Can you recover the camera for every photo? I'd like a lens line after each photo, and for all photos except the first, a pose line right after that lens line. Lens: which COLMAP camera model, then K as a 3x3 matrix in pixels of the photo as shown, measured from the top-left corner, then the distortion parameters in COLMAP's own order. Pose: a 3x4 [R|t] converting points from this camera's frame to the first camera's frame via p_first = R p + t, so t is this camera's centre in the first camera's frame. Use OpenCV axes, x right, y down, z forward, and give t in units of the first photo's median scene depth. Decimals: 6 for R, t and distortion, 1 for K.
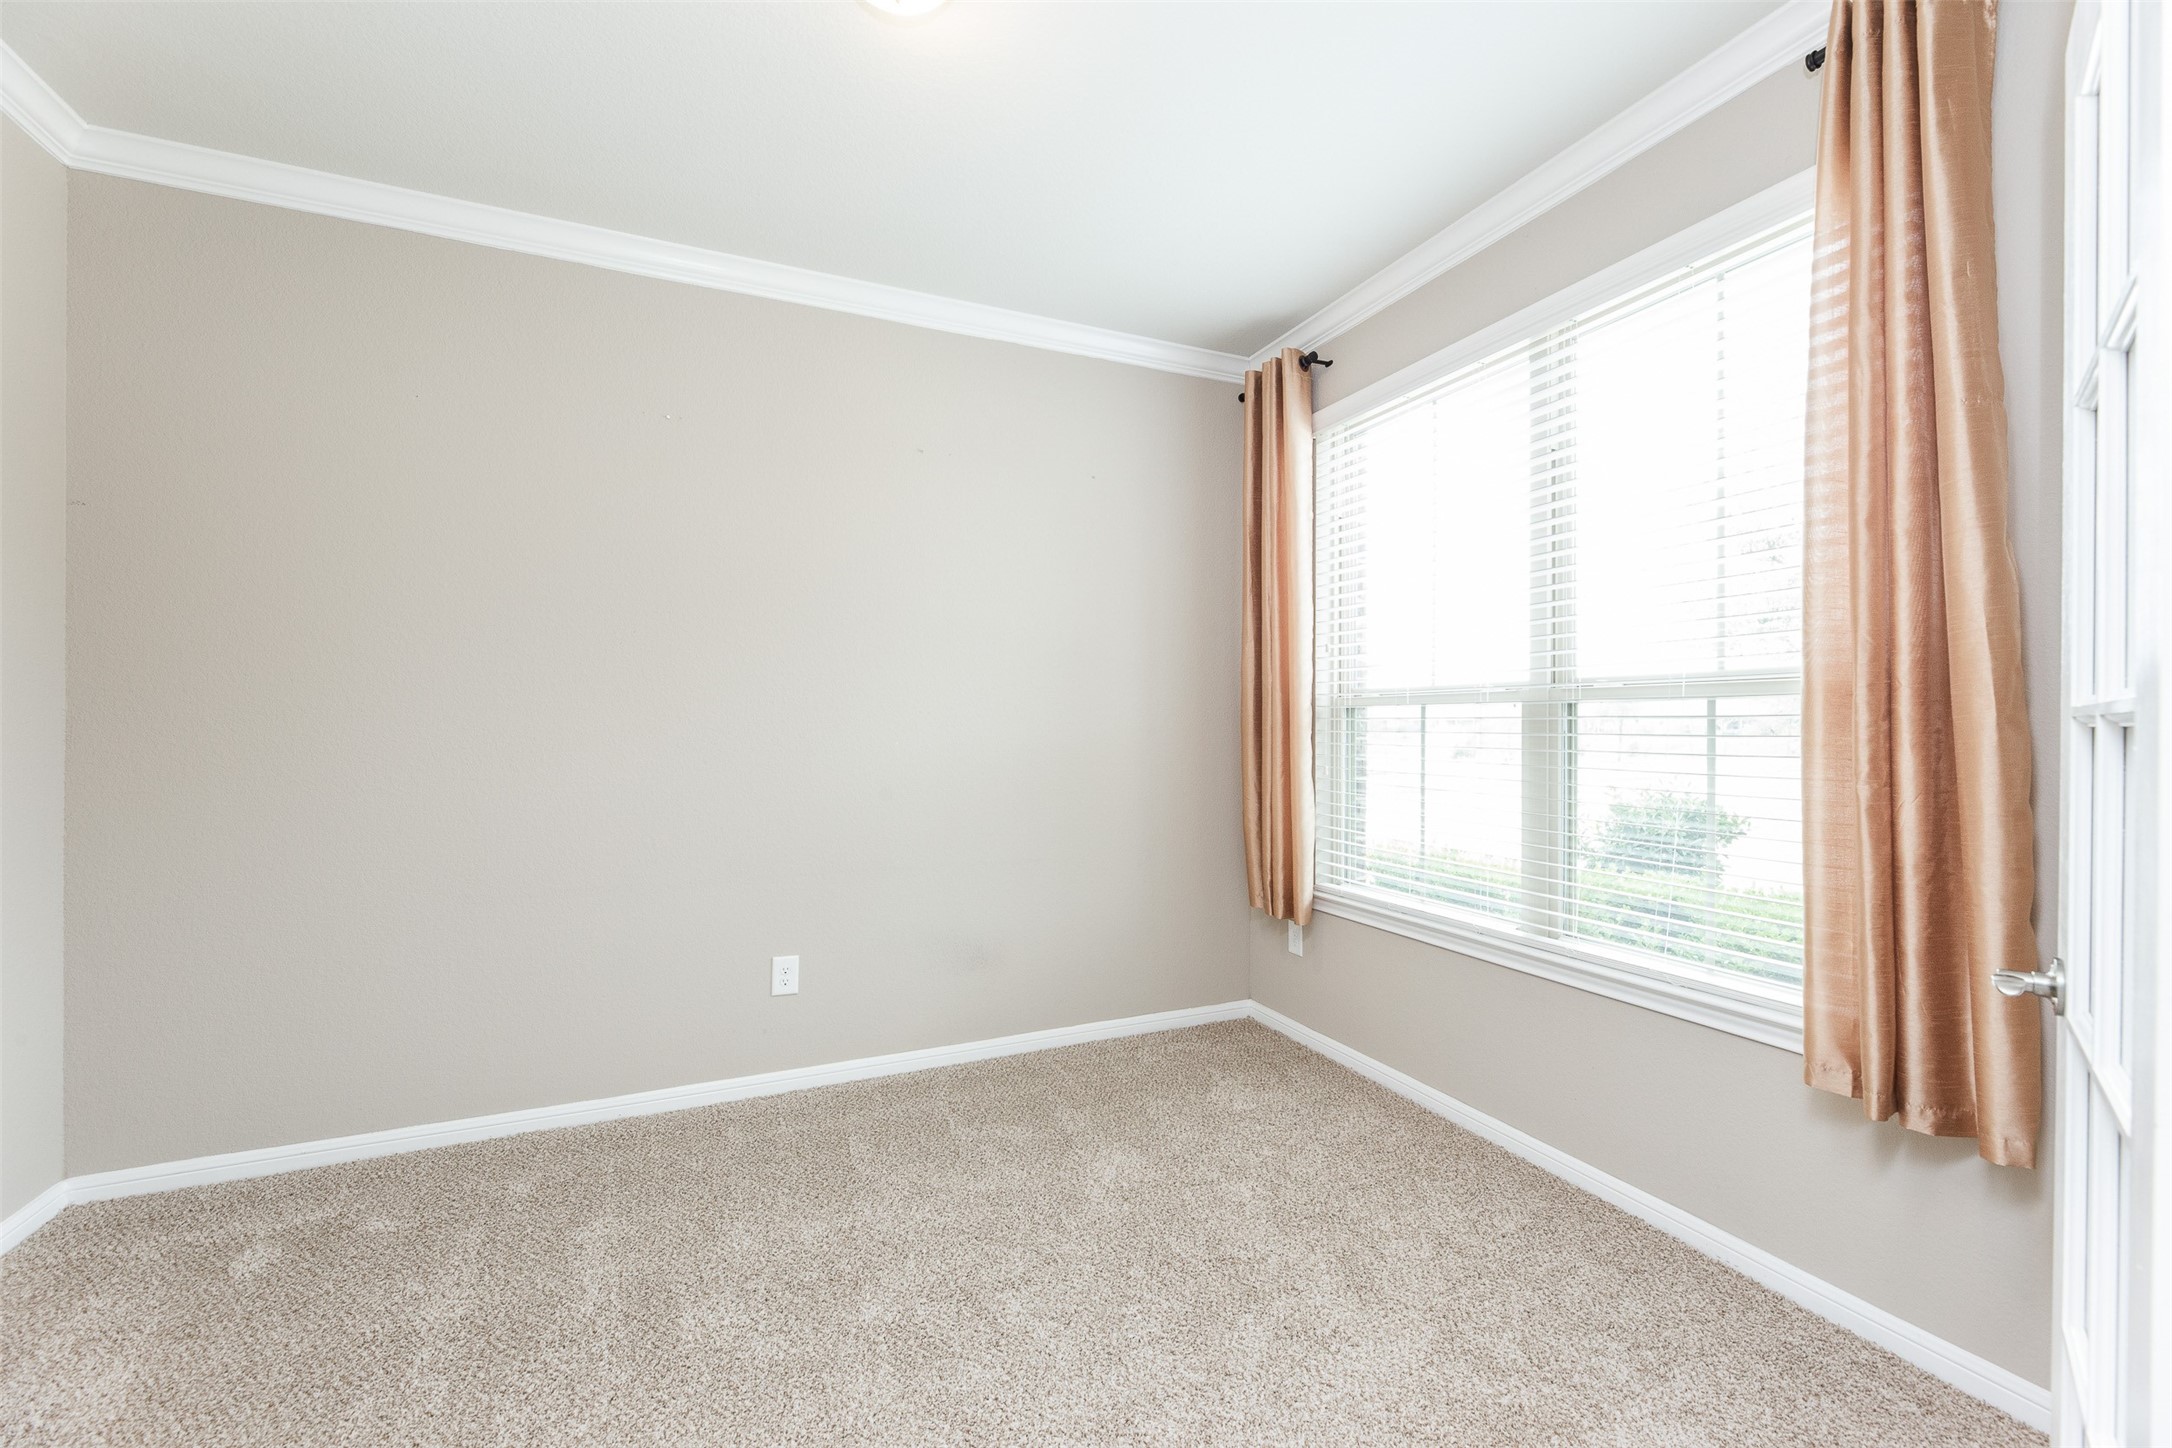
lens RADIAL K [[877.2, 0, 1085.5], [0, 877.2, 721.0], [0, 0, 1]] dist [-0.006357, 0.001151]
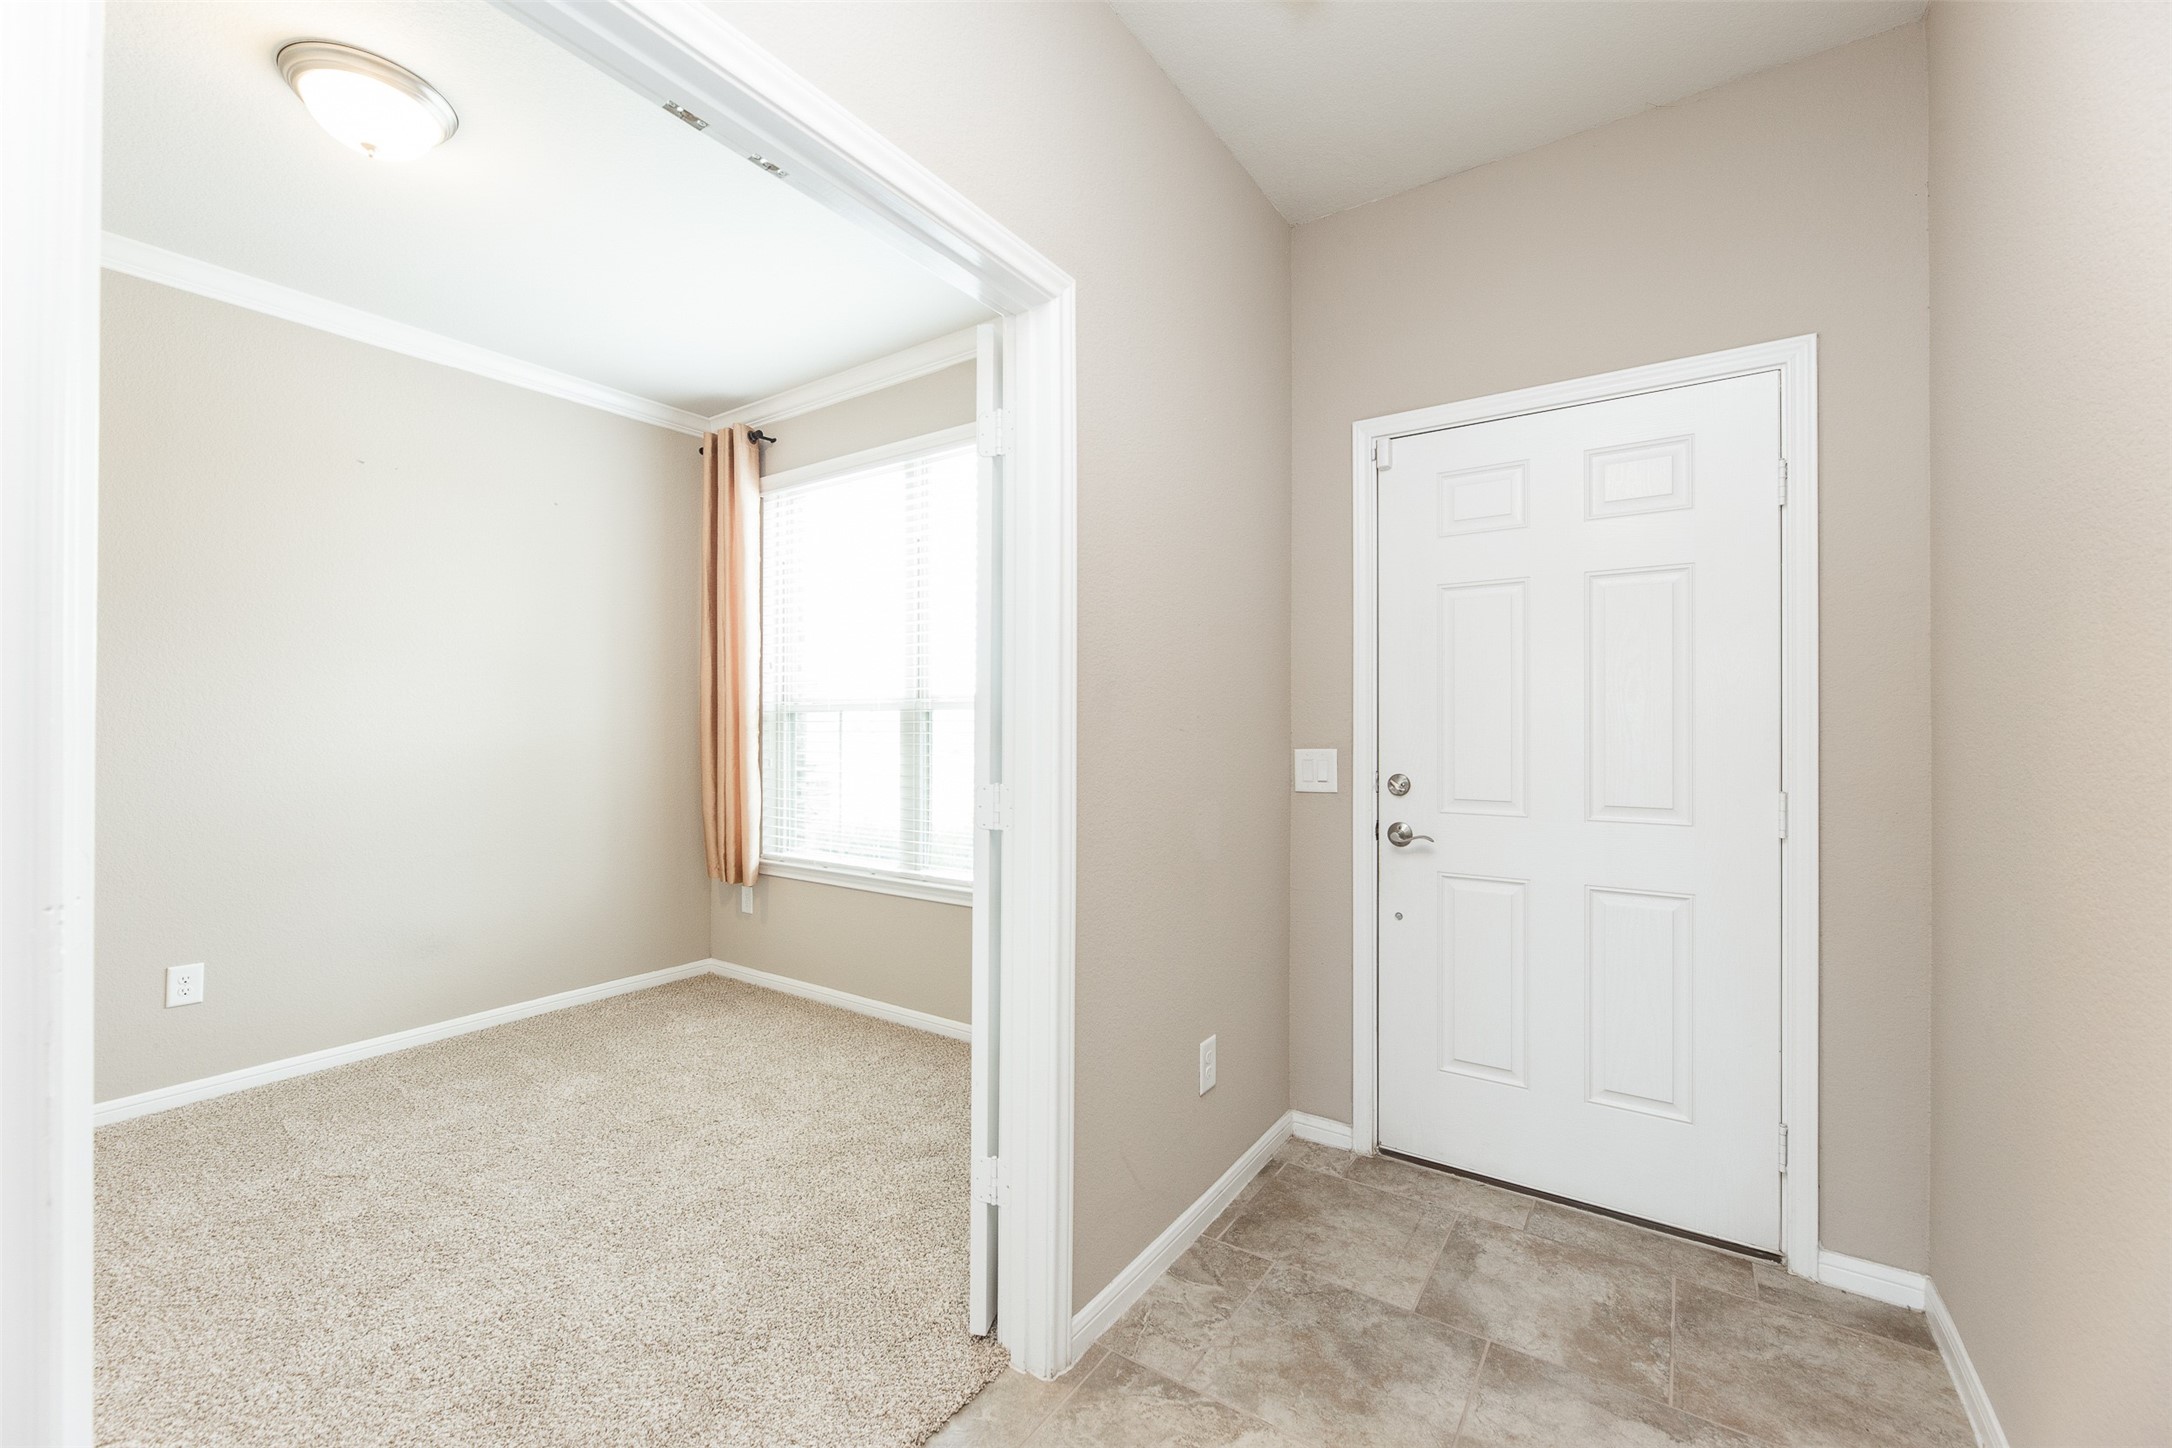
lens RADIAL K [[877.2, 0, 1090.9], [0, 877.2, 725.6], [0, 0, 1]] dist [-0.006357, 0.001151]
pose [[0.852762, -0.001302, 0.522298, 0.008996], [-0.000541, 0.999994, 0.003376, -0.001575], [-0.522299, -0.003161, 0.852756, -0.319248]]
